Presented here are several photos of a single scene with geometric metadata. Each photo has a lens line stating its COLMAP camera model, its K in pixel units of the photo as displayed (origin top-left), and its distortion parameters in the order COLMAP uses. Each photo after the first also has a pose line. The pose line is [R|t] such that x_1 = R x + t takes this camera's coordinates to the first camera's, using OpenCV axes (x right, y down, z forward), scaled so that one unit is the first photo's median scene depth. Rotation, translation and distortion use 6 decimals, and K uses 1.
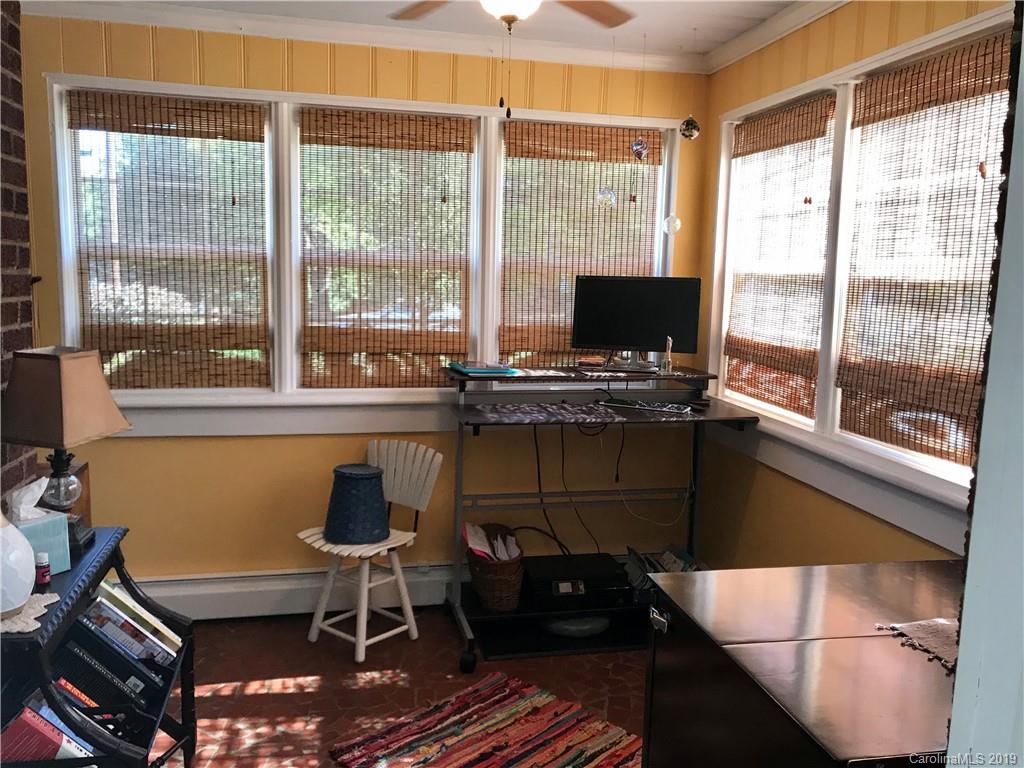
lens RADIAL K [[862.0, 0, 511.1], [0, 862.0, 387.7], [0, 0, 1]] dist [0.013333, -0.010766]
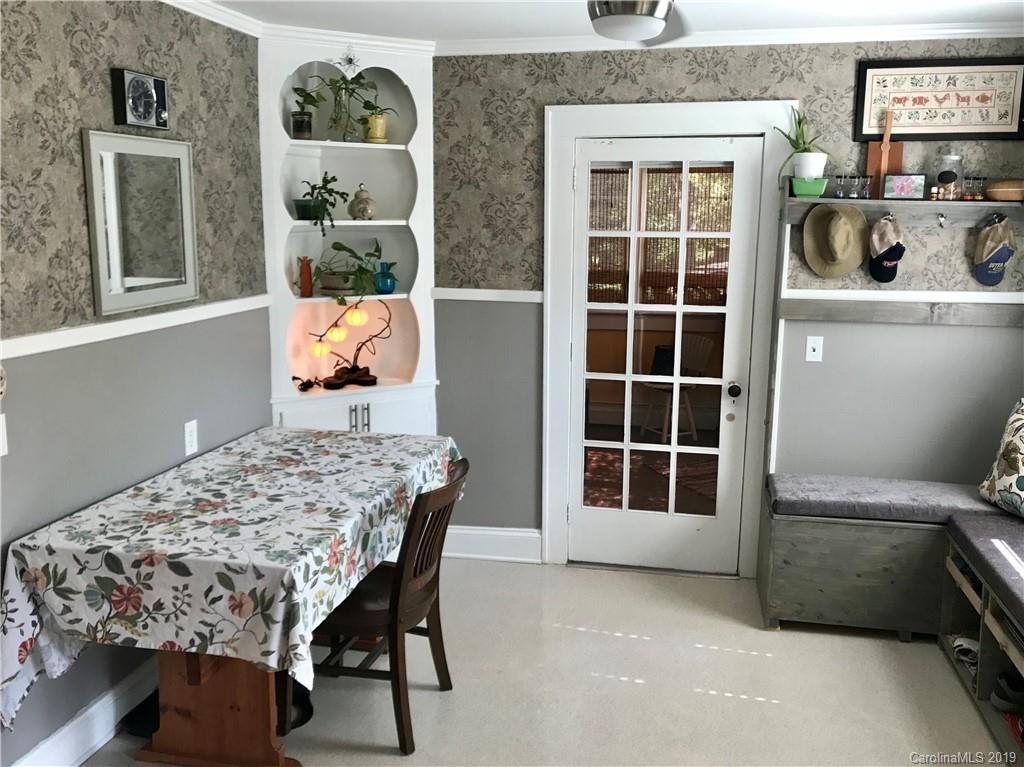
lens RADIAL K [[919.1, 0, 506.7], [0, 919.1, 371.2], [0, 0, 1]] dist [0.014648, -0.042275]
pose [[0.912796, 0.052000, -0.405092, 0.298491], [-0.043403, 0.998595, 0.030385, 0.095035], [0.406103, -0.010153, 0.913771, -0.919039]]
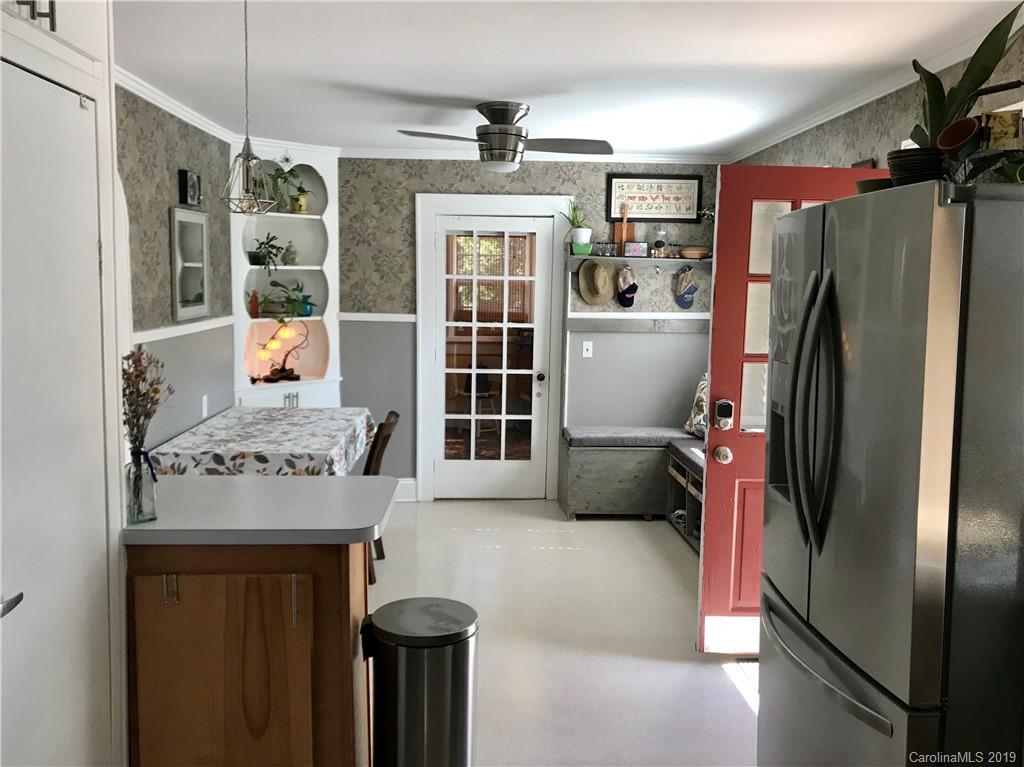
lens RADIAL K [[919.1, 0, 514.7], [0, 919.1, 366.6], [0, 0, 1]] dist [0.014648, -0.042275]
pose [[0.988718, 0.008592, -0.149540, 0.320794], [-0.014990, 0.999017, -0.041709, 0.265046], [0.149035, 0.043480, 0.987876, -1.940834]]
